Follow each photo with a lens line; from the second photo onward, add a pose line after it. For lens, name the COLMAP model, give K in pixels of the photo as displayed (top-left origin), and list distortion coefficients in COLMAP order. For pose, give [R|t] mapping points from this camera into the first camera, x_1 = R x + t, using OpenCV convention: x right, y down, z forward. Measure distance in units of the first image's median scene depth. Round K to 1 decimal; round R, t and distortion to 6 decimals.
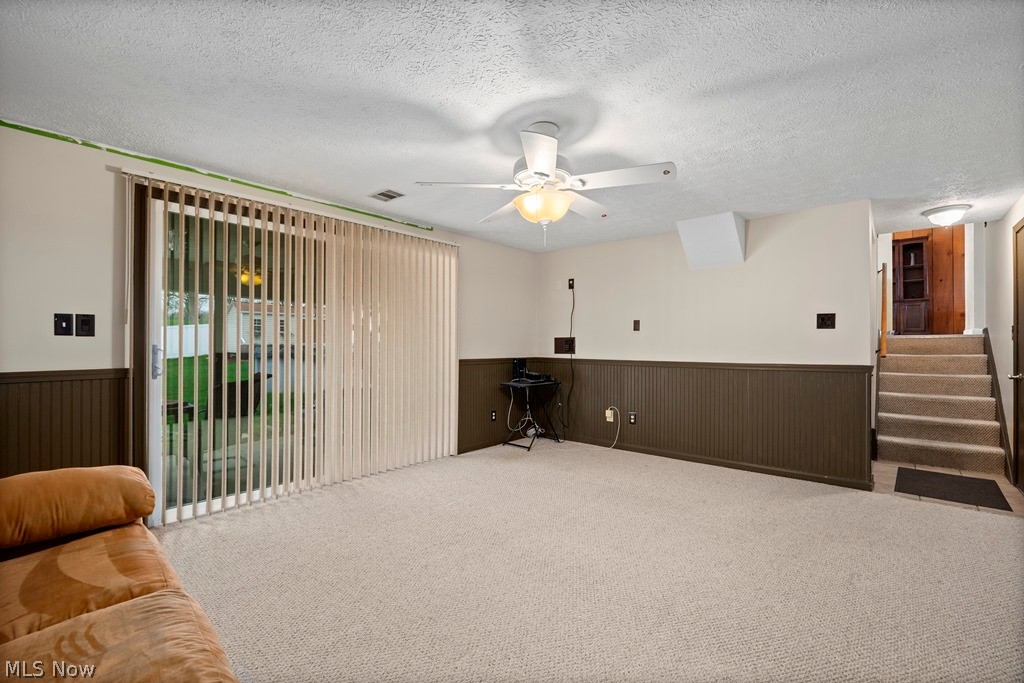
lens RADIAL K [[451.5, 0, 512.0], [0, 451.5, 341.5], [0, 0, 1]] dist [-0.015084, 0.000093]
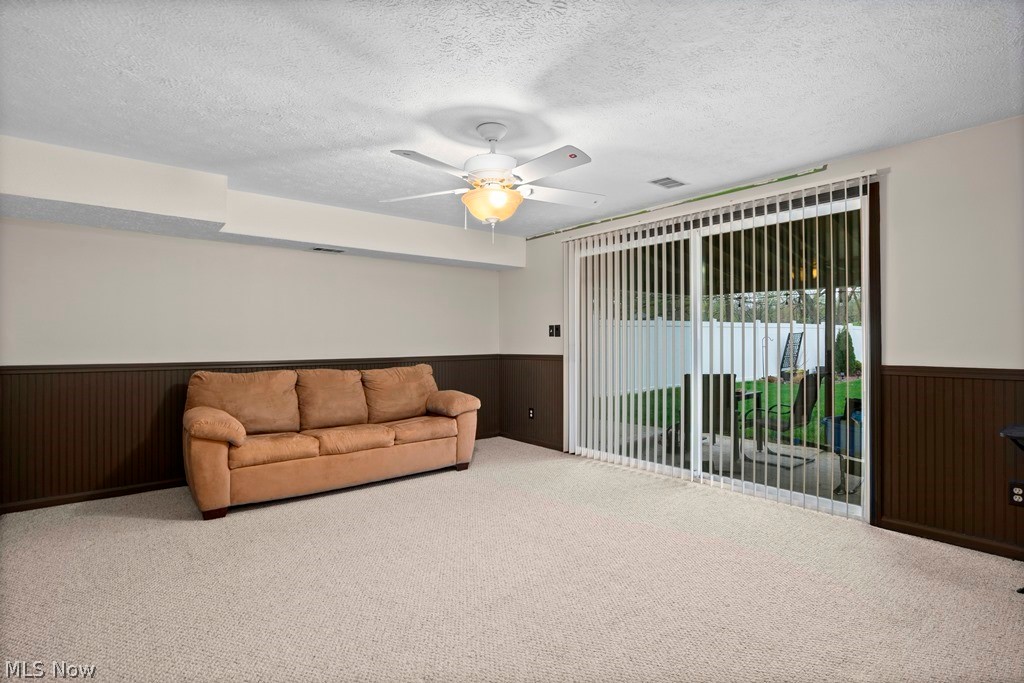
lens RADIAL K [[495.7, 0, 511.7], [0, 495.7, 336.8], [0, 0, 1]] dist [0.000221, -0.000036]
pose [[-0.175267, -0.009050, -0.984479, 0.809737], [0.009069, 0.999900, -0.010806, 0.006703], [0.984479, -0.010822, -0.175167, 0.866065]]
